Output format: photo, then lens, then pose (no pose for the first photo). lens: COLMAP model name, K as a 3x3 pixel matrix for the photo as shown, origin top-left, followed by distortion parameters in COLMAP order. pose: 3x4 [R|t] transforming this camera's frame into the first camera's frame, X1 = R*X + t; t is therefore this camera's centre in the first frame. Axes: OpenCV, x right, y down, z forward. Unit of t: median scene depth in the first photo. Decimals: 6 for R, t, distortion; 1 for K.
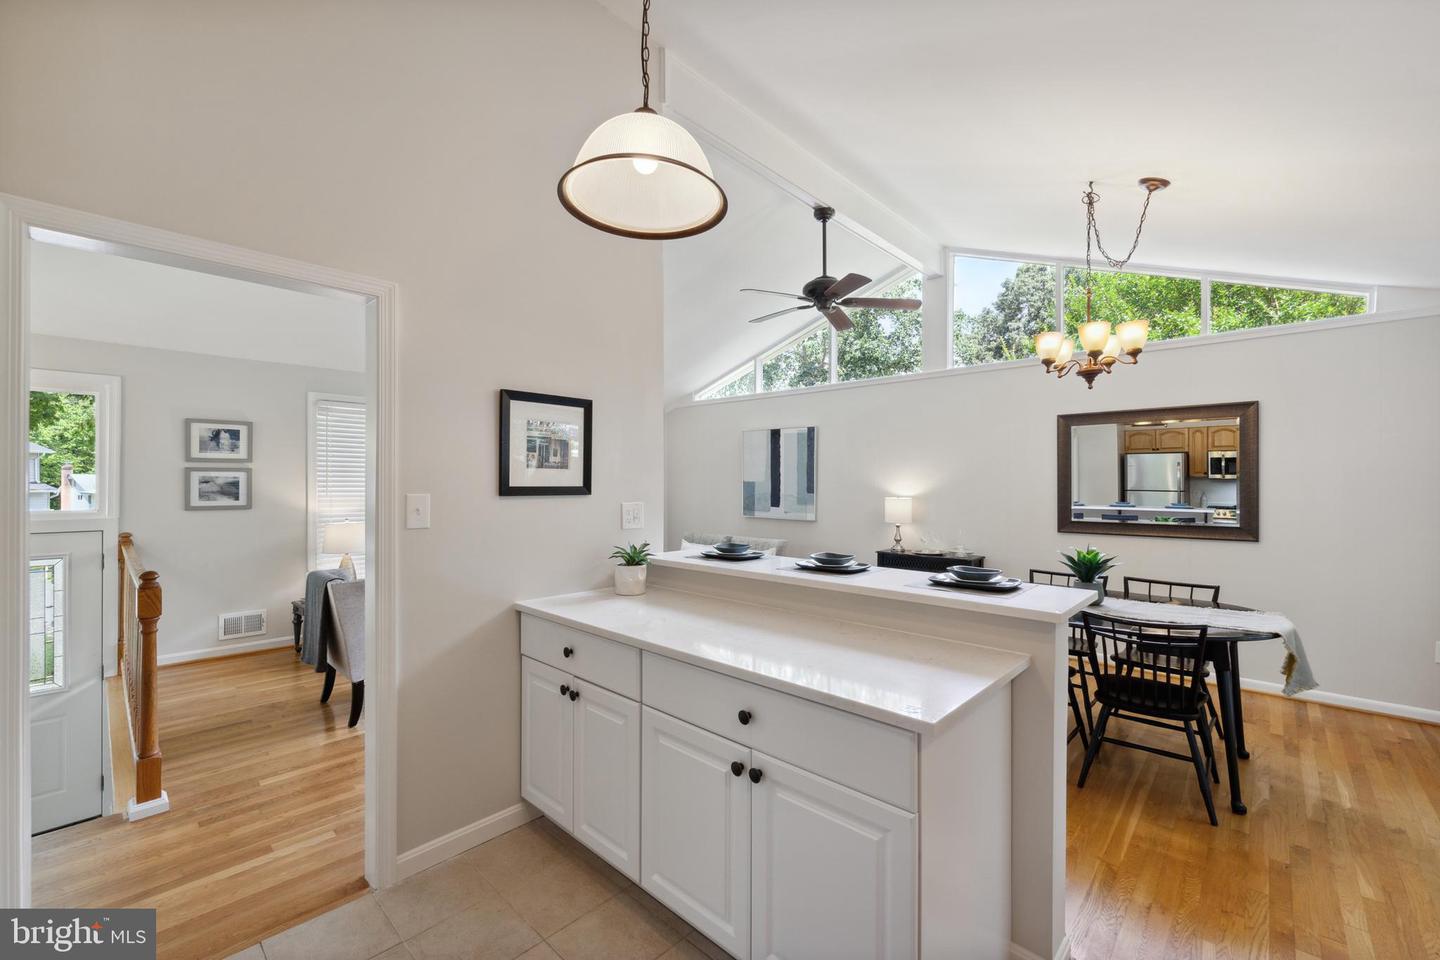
lens RADIAL K [[591.4, 0, 717.1], [0, 591.4, 481.3], [0, 0, 1]] dist [-0.004555, 0.000115]
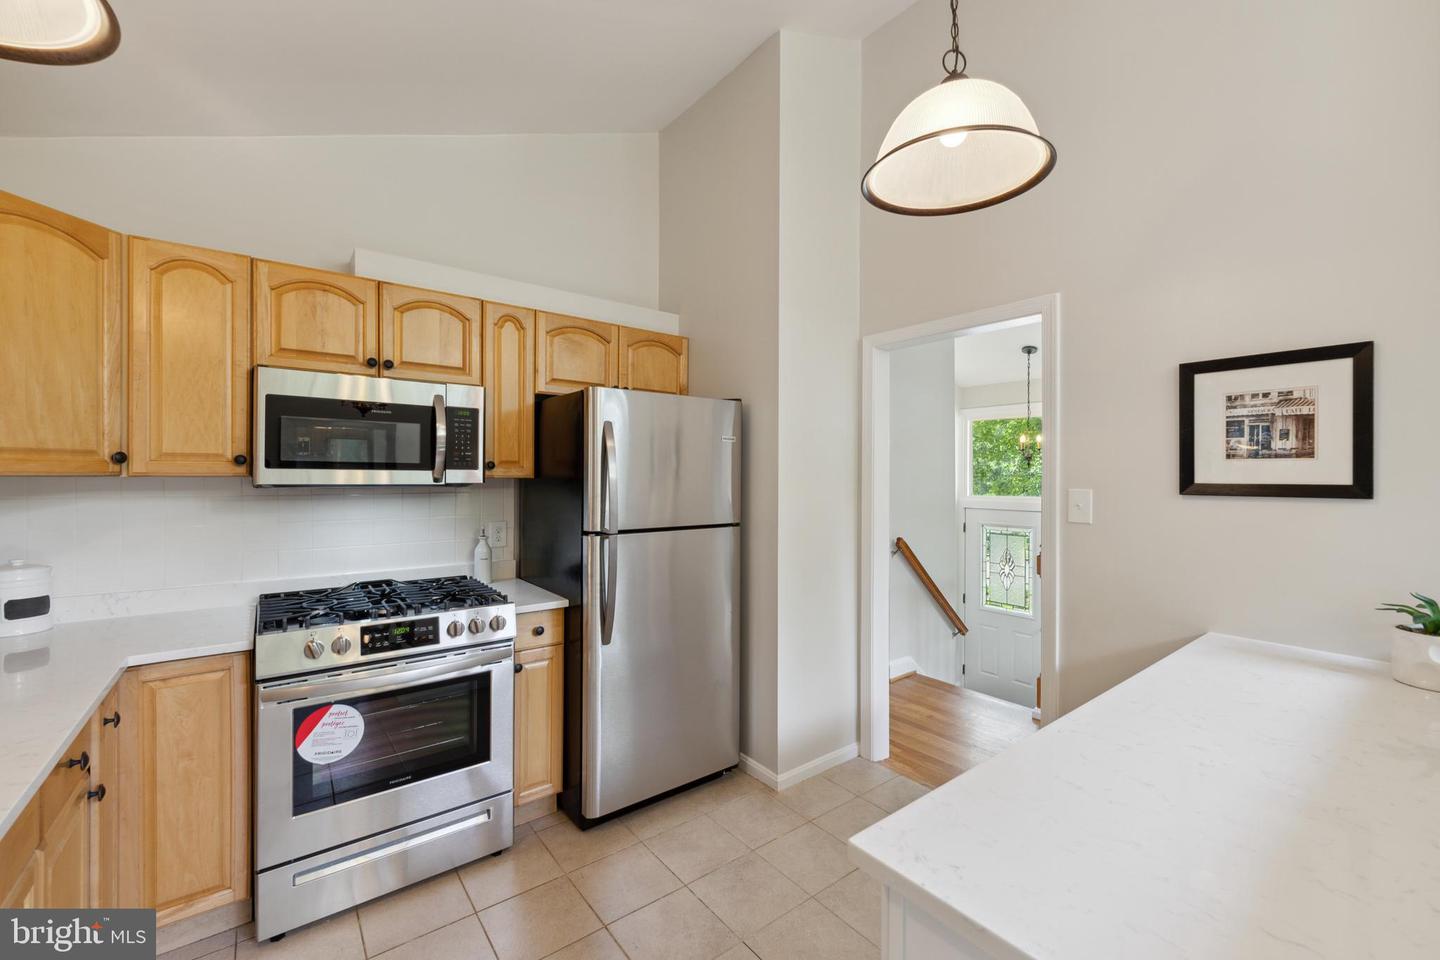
lens RADIAL K [[591.4, 0, 718.2], [0, 591.4, 476.8], [0, 0, 1]] dist [-0.004555, 0.000115]
pose [[-0.163136, 0.000831, -0.986603, 0.268998], [-0.001833, 0.999998, 0.001145, 0.000482], [0.986602, 0.001995, -0.163134, 0.247531]]
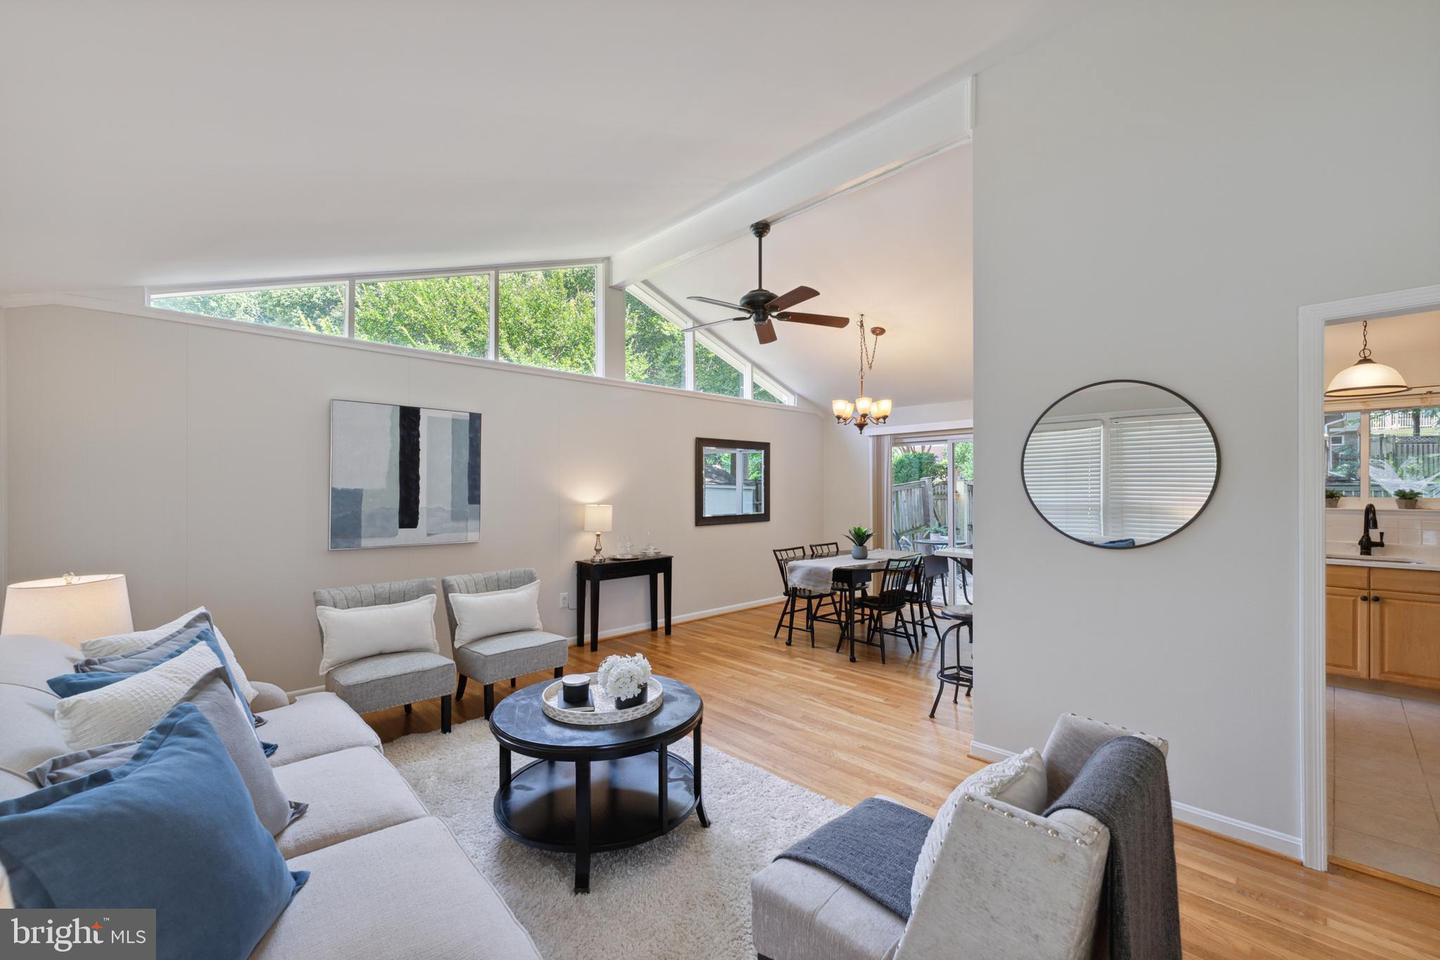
lens RADIAL K [[591.4, 0, 724.9], [0, 591.4, 487.7], [0, 0, 1]] dist [-0.004555, 0.000115]
pose [[0.050675, -0.003185, 0.998710, -0.739407], [0.000163, 0.999995, 0.003181, -0.003121], [-0.998715, 0.000002, 0.050675, 0.882193]]
